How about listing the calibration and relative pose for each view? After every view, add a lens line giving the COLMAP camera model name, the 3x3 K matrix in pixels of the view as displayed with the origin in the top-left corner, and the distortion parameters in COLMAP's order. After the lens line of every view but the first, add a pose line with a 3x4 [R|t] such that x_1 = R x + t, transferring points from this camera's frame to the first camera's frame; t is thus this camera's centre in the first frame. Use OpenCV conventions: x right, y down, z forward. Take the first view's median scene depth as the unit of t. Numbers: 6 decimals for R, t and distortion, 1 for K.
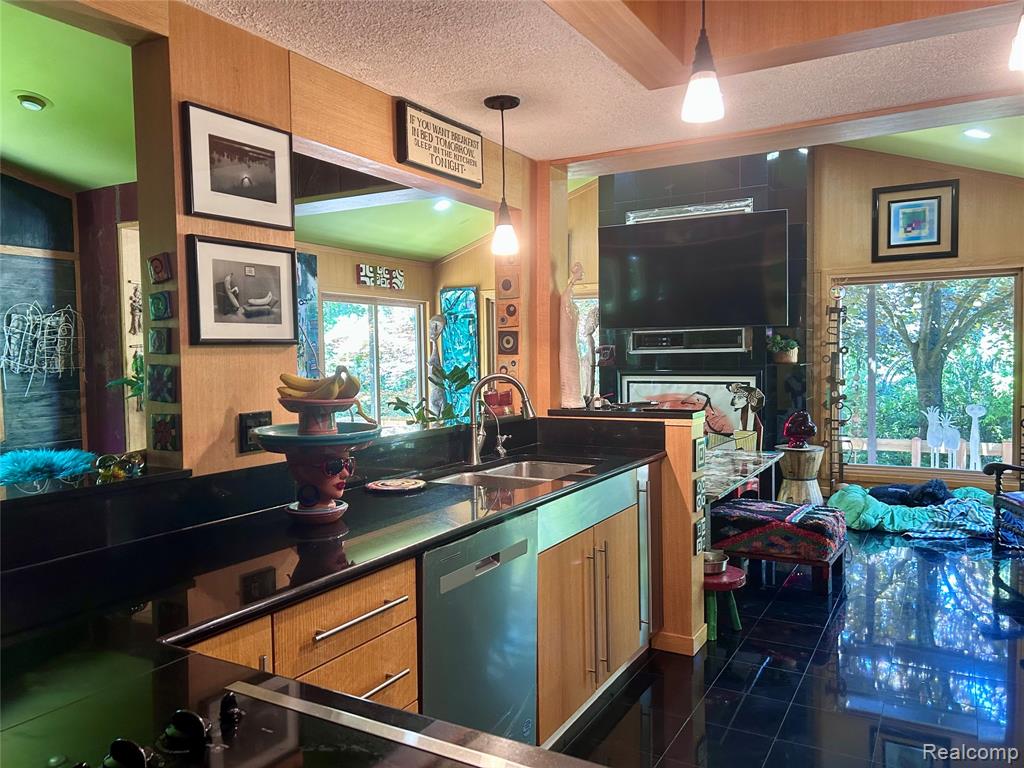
lens RADIAL K [[766.1, 0, 512.1], [0, 766.1, 384.4], [0, 0, 1]] dist [0.028901, -0.008995]
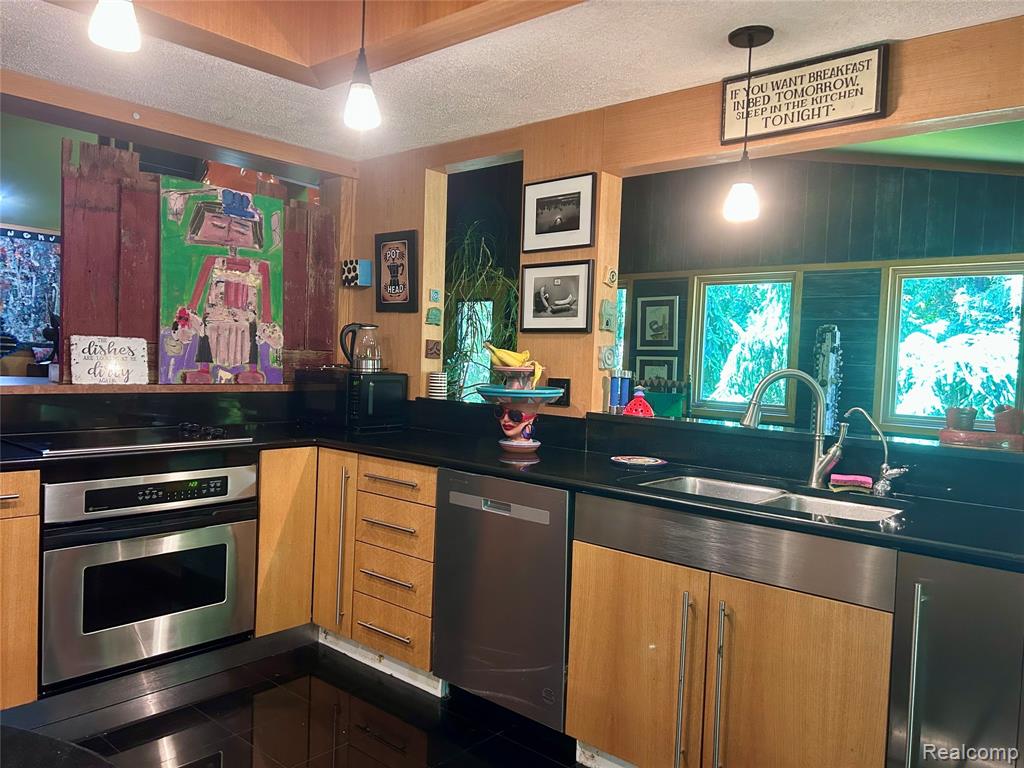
lens RADIAL K [[766.1, 0, 513.4], [0, 766.1, 386.2], [0, 0, 1]] dist [0.028901, -0.008995]
pose [[-0.200681, 0.043670, -0.978683, 1.107414], [-0.079557, 0.994980, 0.060711, -0.031958], [0.976421, 0.090044, -0.196199, 1.221467]]
